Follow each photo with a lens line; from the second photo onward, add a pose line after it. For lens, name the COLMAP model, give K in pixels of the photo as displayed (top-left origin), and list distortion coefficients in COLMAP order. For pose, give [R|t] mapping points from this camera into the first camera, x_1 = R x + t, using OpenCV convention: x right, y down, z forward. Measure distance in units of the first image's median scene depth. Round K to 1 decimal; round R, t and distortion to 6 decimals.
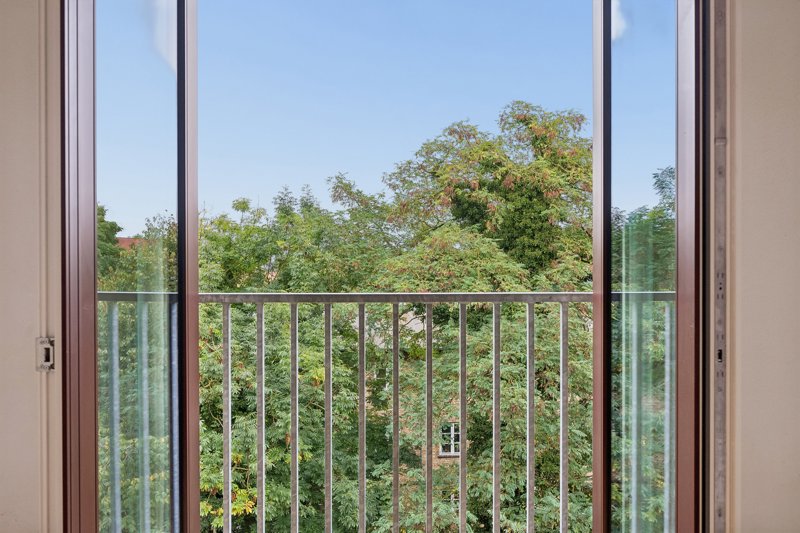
lens RADIAL K [[694.1, 0, 402.1], [0, 694.1, 265.7], [0, 0, 1]] dist [0.008064, 0.000423]
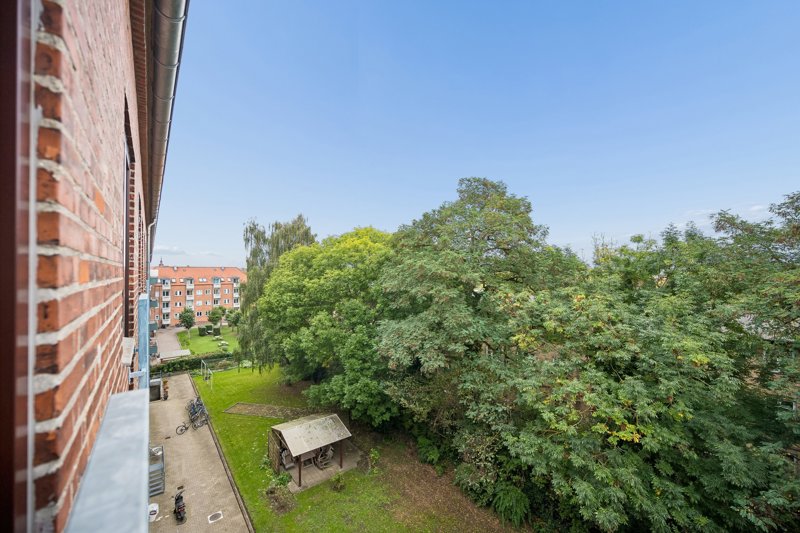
lens RADIAL K [[314.0, 0, 403.8], [0, 314.0, 267.2], [0, 0, 1]] dist [-0.001106, -0.000319]
pose [[0.627437, -0.009154, -0.778613, -0.003037], [-0.006767, 0.999829, -0.017208, -0.005012], [0.778638, 0.016066, 0.627268, 0.123372]]
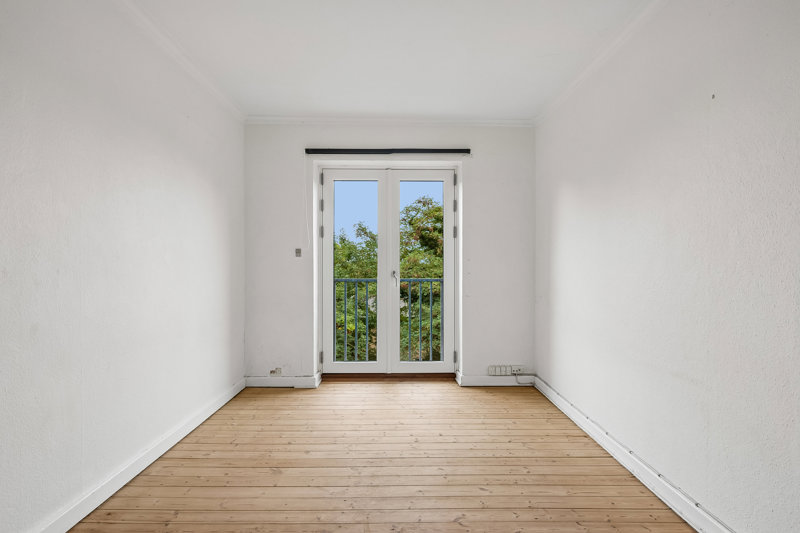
lens RADIAL K [[404.1, 0, 399.9], [0, 404.1, 269.0], [0, 0, 1]] dist [-0.000849, -0.000019]
pose [[0.999877, 0.001092, 0.015648, 0.000586], [-0.001008, 0.999985, -0.005404, -0.001006], [-0.015653, 0.005387, 0.999863, -0.100252]]
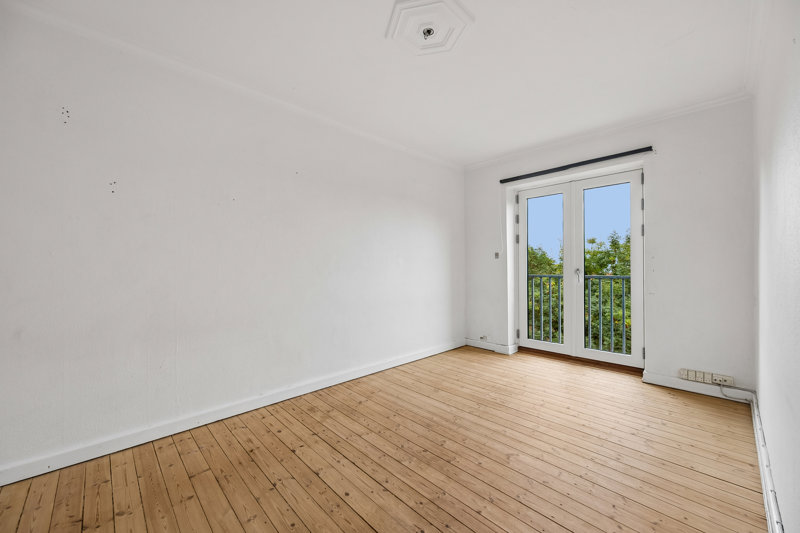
lens RADIAL K [[314.0, 0, 398.5], [0, 314.0, 265.7], [0, 0, 1]] dist [-0.001106, -0.000319]
pose [[0.687430, -0.007735, -0.726209, 0.064608], [-0.000387, 0.999939, -0.011017, -0.000587], [0.726250, 0.007855, 0.687386, -0.098292]]
